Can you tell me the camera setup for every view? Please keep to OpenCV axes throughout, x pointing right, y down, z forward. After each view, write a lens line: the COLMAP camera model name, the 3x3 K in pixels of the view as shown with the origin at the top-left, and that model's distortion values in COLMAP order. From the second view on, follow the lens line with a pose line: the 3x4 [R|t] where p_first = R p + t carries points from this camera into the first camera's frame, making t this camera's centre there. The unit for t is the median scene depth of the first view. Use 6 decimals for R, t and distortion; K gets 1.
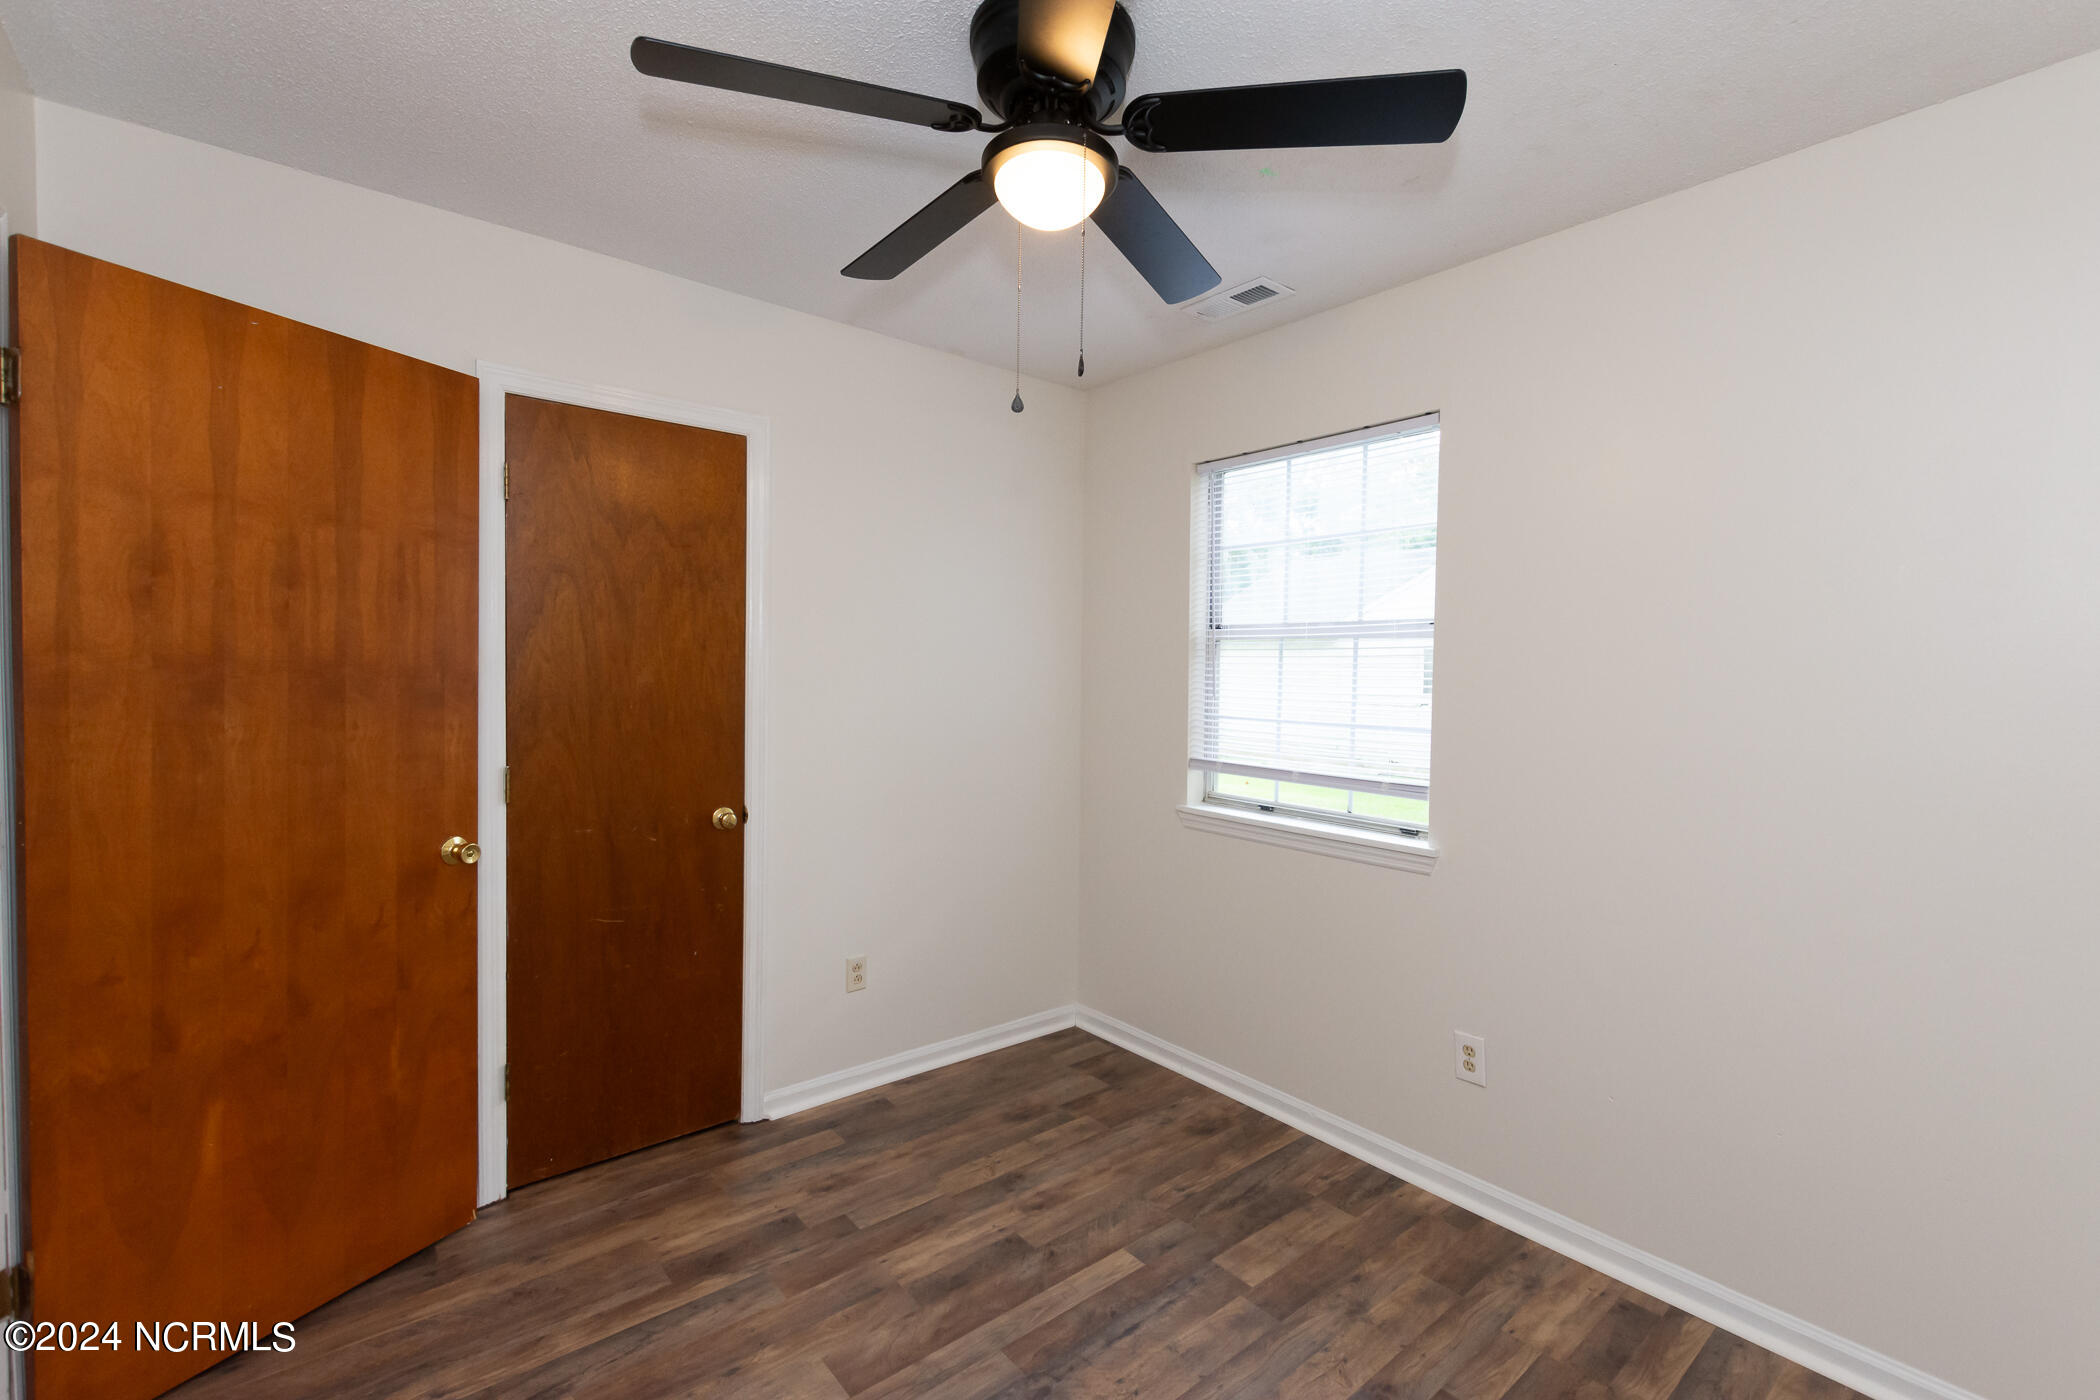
lens RADIAL K [[898.2, 0, 1050.0], [0, 898.2, 700.0], [0, 0, 1]] dist [0.007741, -0.000376]
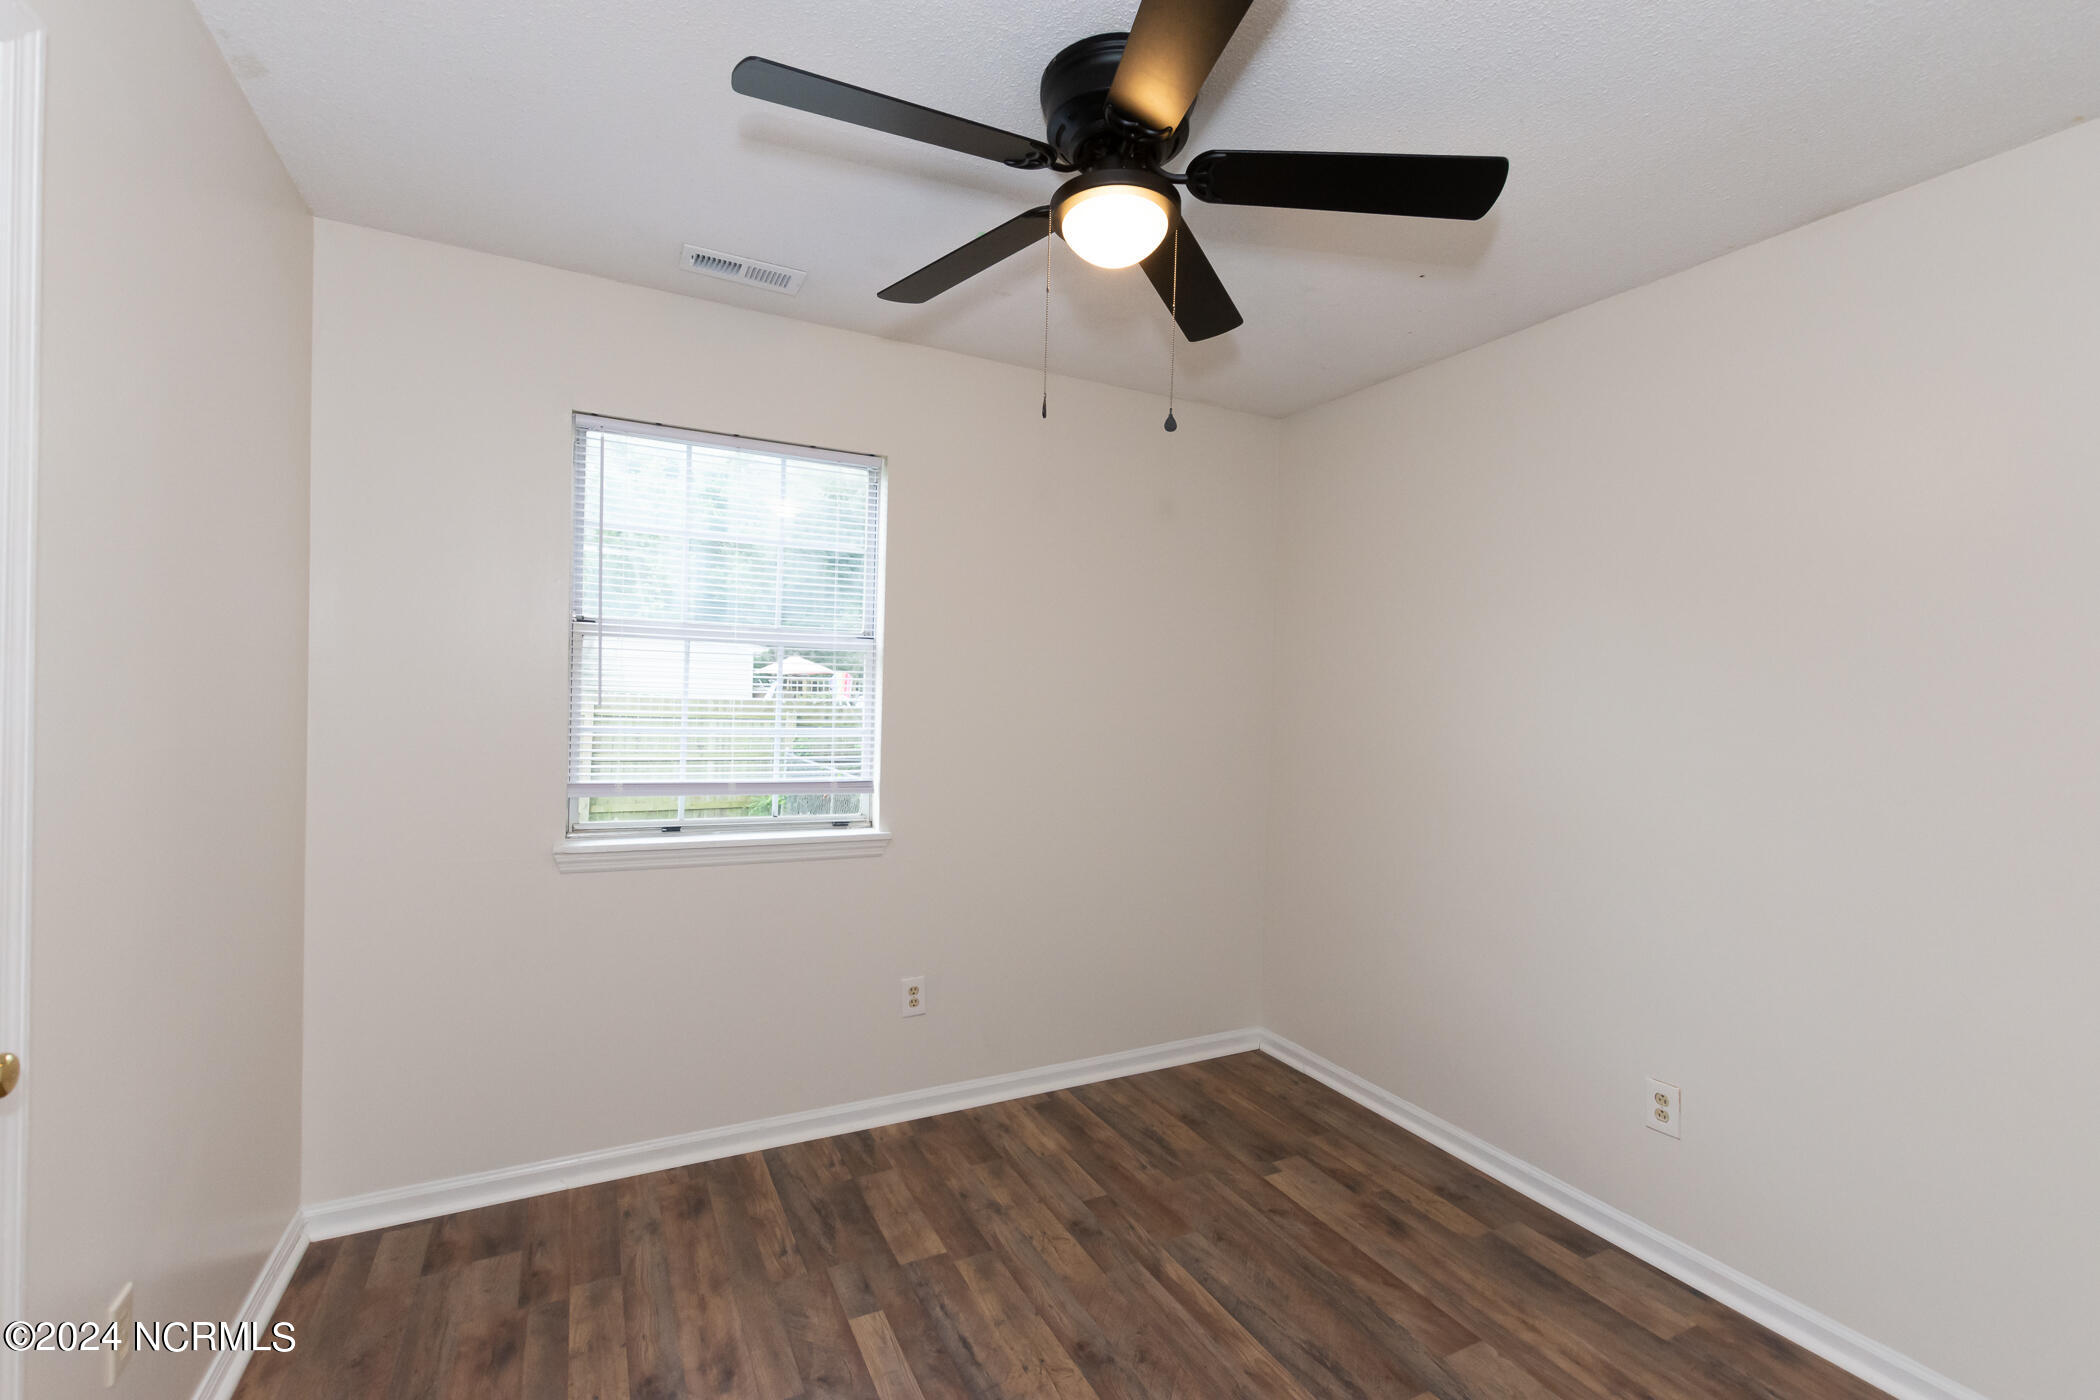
lens RADIAL K [[898.2, 0, 1050.0], [0, 898.2, 700.0], [0, 0, 1]] dist [0.007741, -0.000376]
pose [[0.224522, -0.018696, 0.974290, -0.665060], [0.006581, 0.999822, 0.017669, -0.025827], [-0.974447, 0.002445, 0.224605, 0.533248]]
